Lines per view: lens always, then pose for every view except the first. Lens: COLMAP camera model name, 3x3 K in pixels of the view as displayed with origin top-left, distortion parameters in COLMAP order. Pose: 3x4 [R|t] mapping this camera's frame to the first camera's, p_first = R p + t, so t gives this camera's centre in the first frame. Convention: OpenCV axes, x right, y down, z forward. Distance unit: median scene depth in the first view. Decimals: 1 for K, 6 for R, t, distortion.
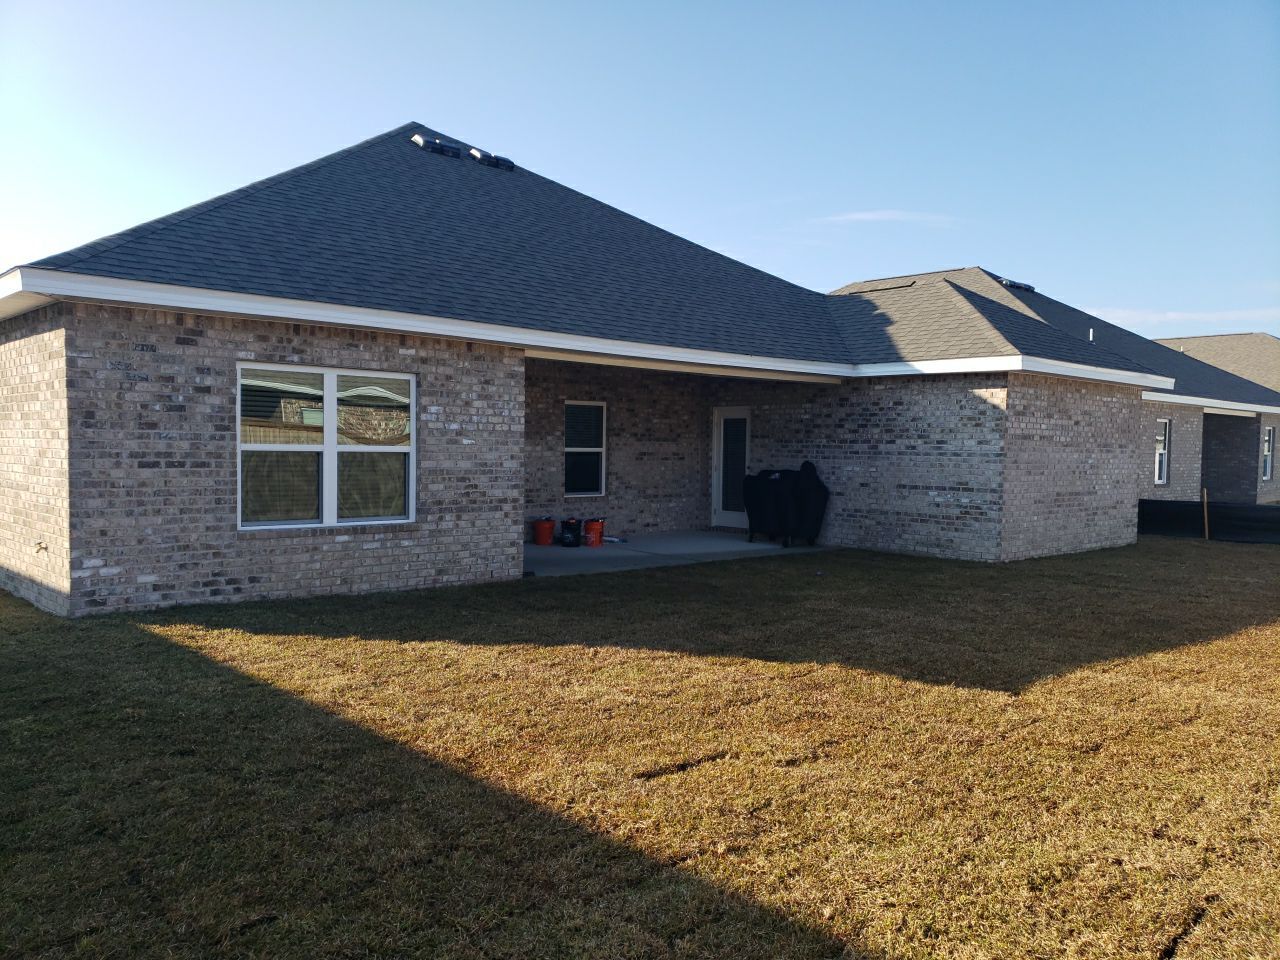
lens RADIAL K [[1000.9, 0, 637.9], [0, 1000.9, 498.3], [0, 0, 1]] dist [0.022163, 0.002828]
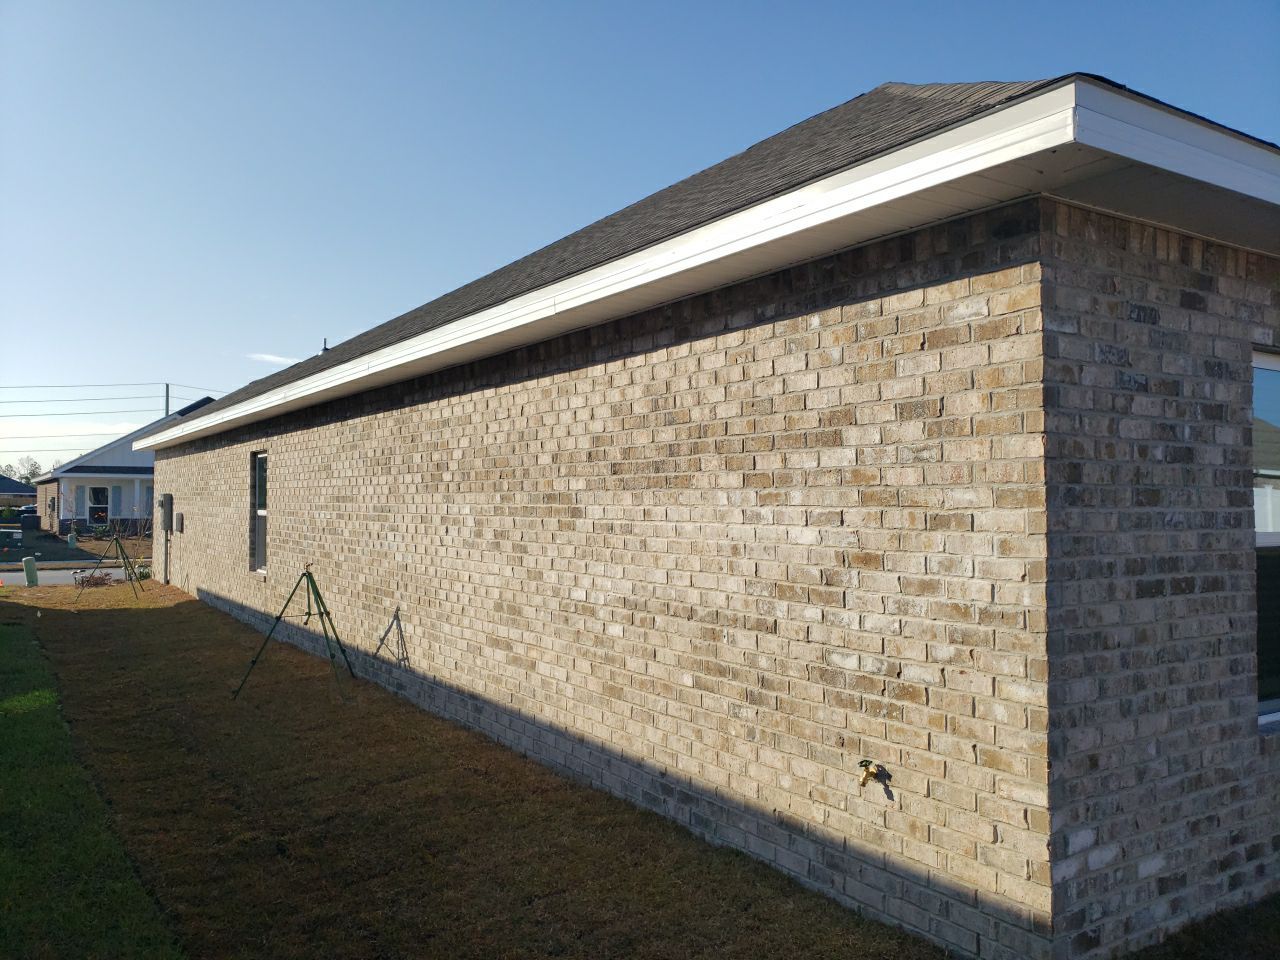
lens RADIAL K [[1012.8, 0, 642.7], [0, 1012.8, 487.3], [0, 0, 1]] dist [0.012432, 0.003748]
pose [[0.983866, -0.017015, -0.178097, -0.620337], [0.004298, 0.997428, -0.071549, -0.046618], [0.178856, 0.069629, 0.981408, 0.544798]]
